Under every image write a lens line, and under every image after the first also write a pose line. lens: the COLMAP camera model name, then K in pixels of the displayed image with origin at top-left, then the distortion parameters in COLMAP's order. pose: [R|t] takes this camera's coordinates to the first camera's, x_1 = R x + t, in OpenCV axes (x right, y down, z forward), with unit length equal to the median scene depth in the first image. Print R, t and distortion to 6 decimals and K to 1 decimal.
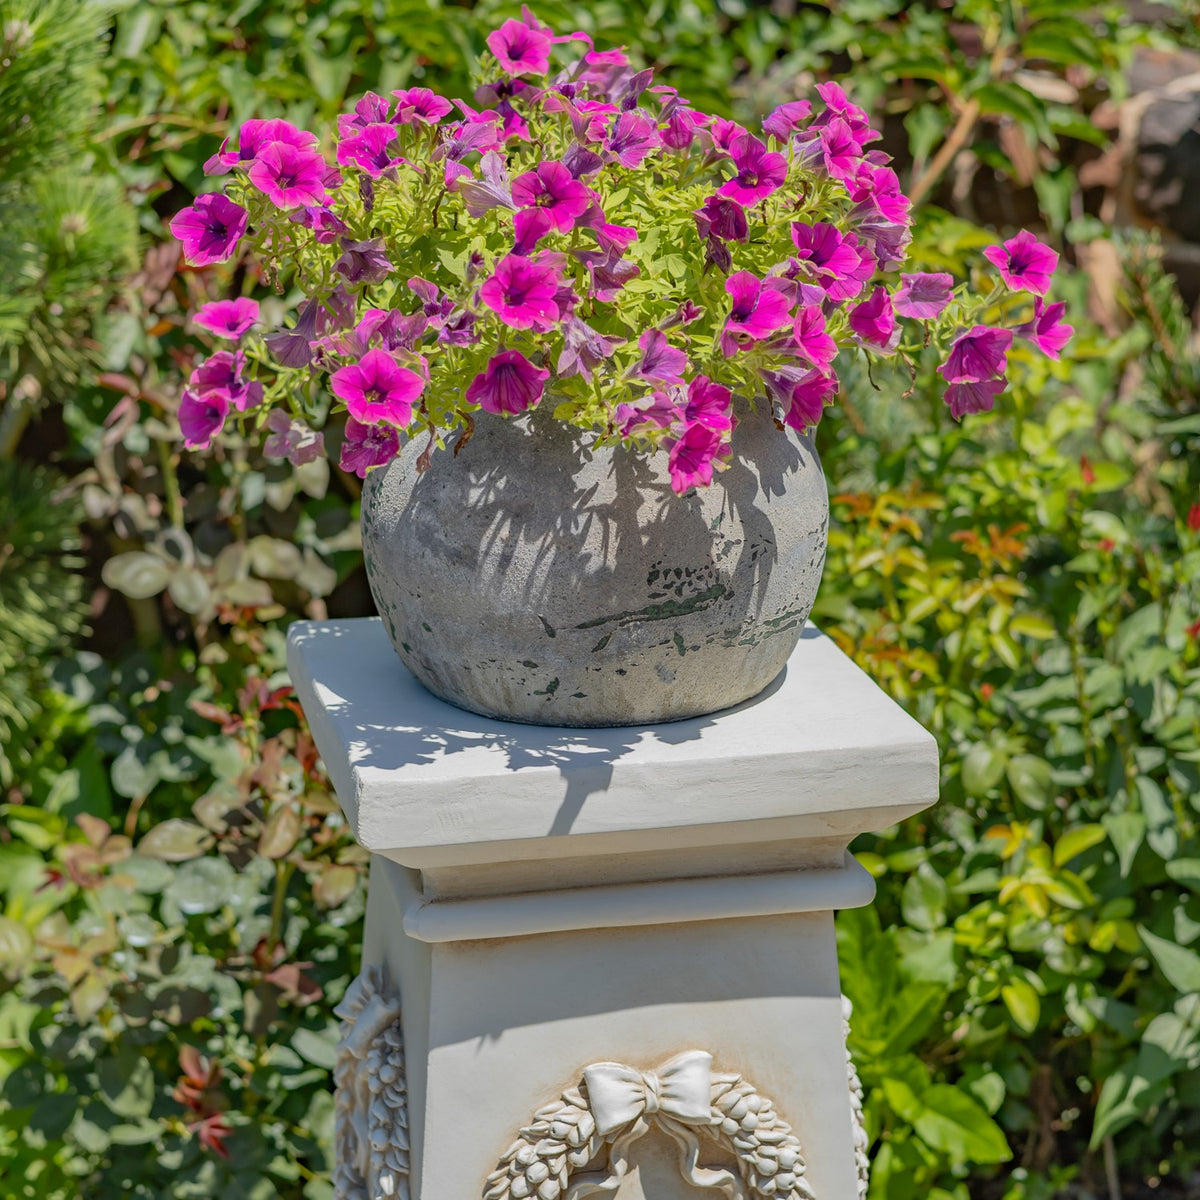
lens RADIAL K [[2680.0, 0, 530.6], [0, 2680.0, 599.5], [0, 0, 1]] dist [-0.056634, 0.201233]
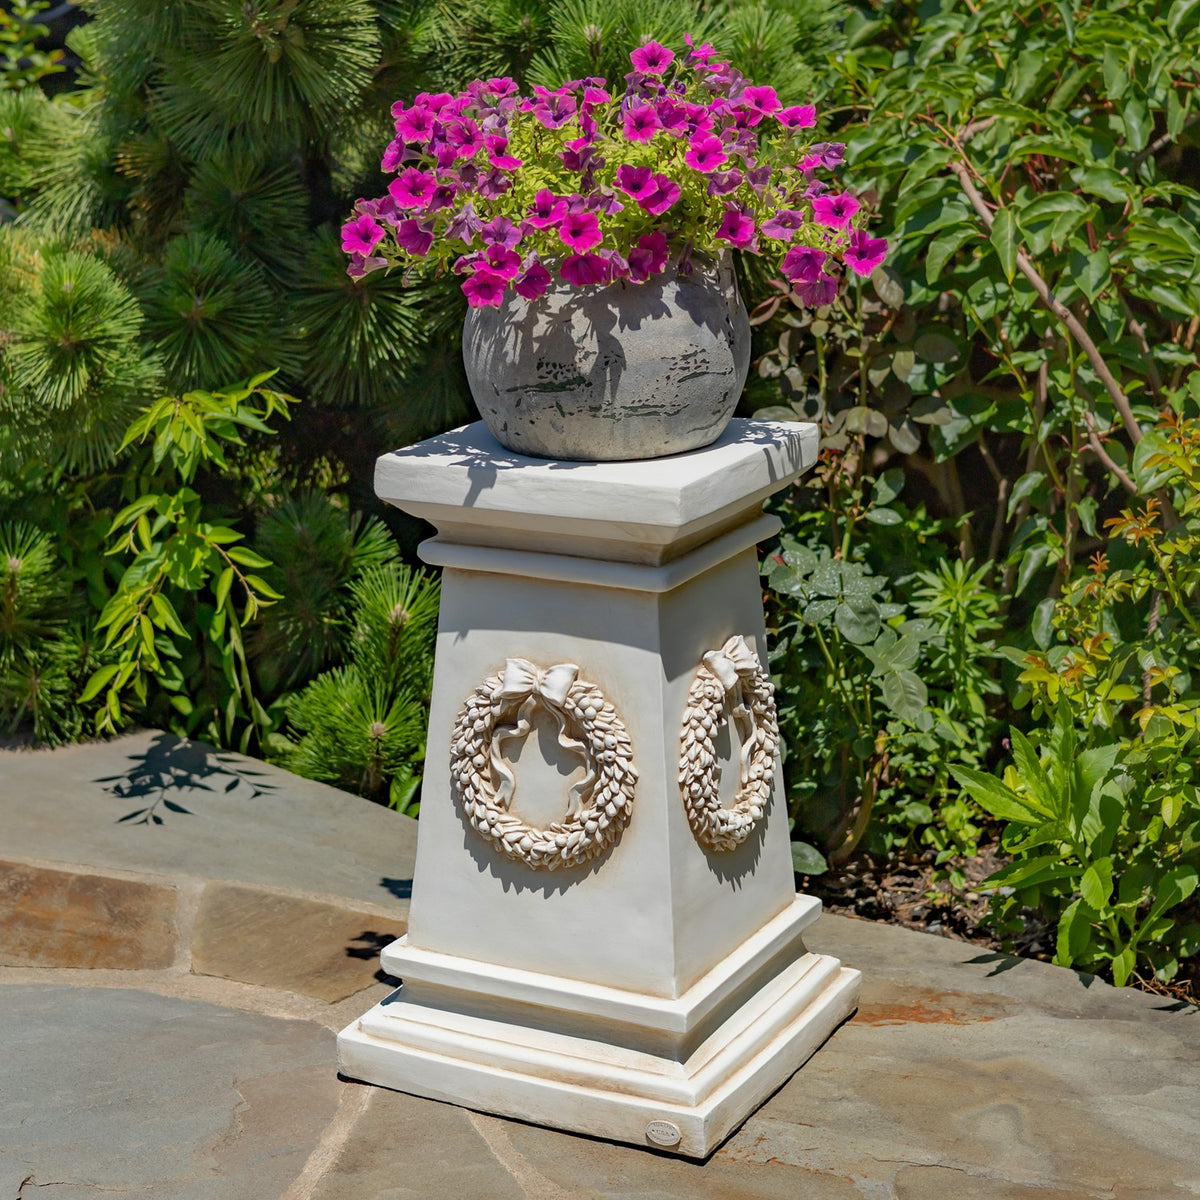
lens RADIAL K [[2680.0, 0, 530.6], [0, 2680.0, 599.5], [0, 0, 1]] dist [-0.056634, 0.201233]
pose [[0.768621, 0.163610, -0.618428, 1.070695], [-0.162928, 0.984927, 0.058074, 0.038267], [0.618609, 0.056122, 0.783692, -0.314793]]
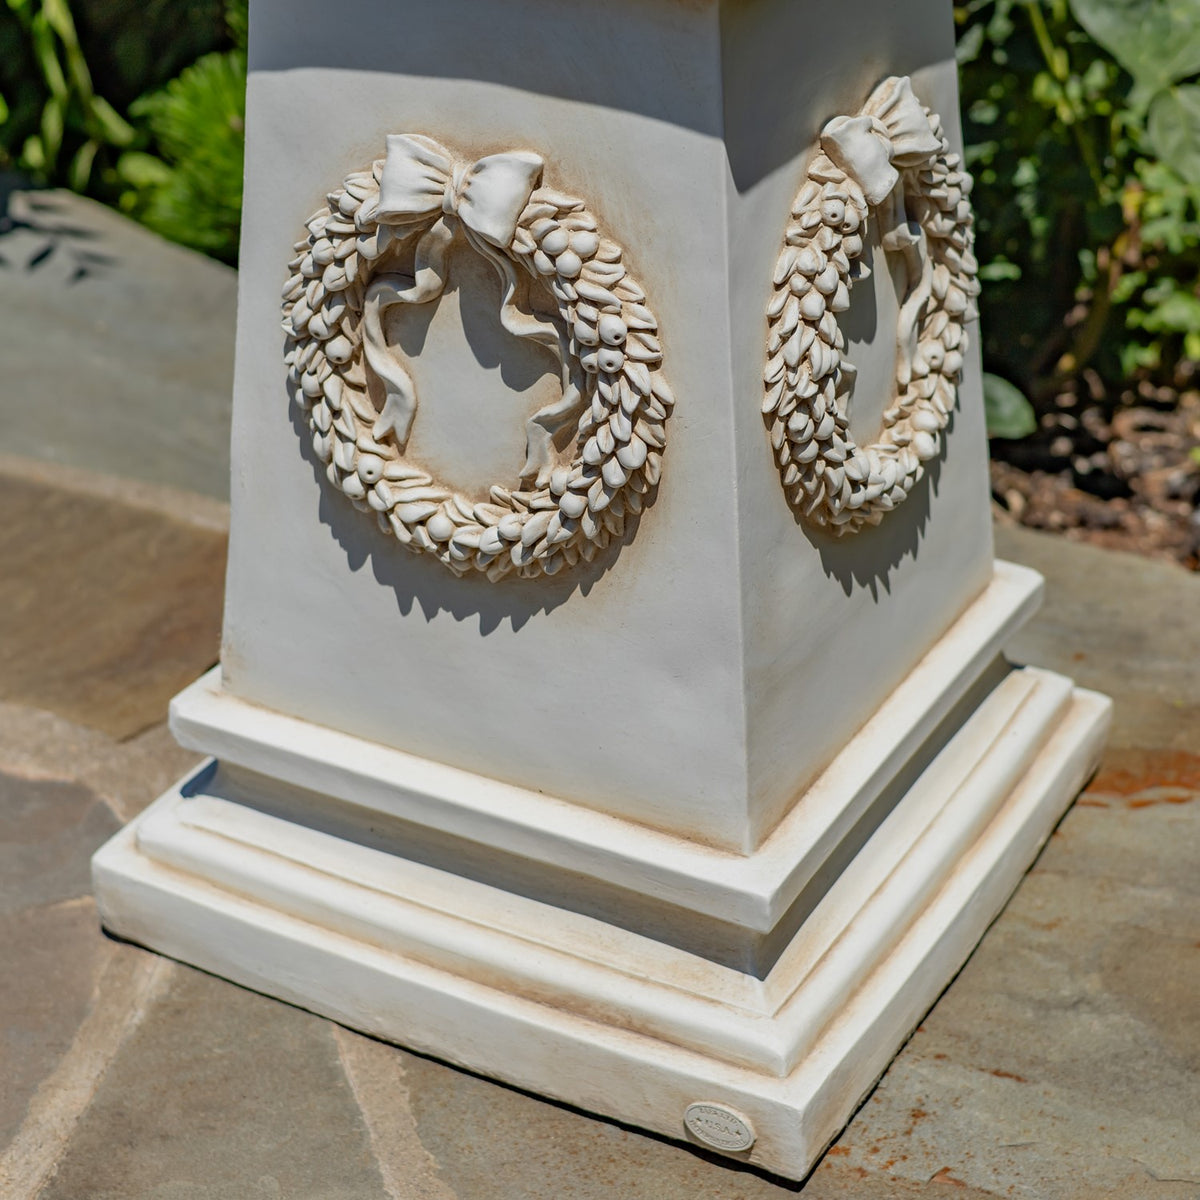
lens RADIAL K [[2731.1, 0, 645.0], [0, 2731.1, 599.1], [0, 0, 1]] dist [0.029456, -0.035850]
pose [[0.765055, 0.322114, -0.557614, 0.554544], [-0.167637, 0.935673, 0.310505, 0.045105], [0.621762, -0.144077, 0.769840, 0.427486]]
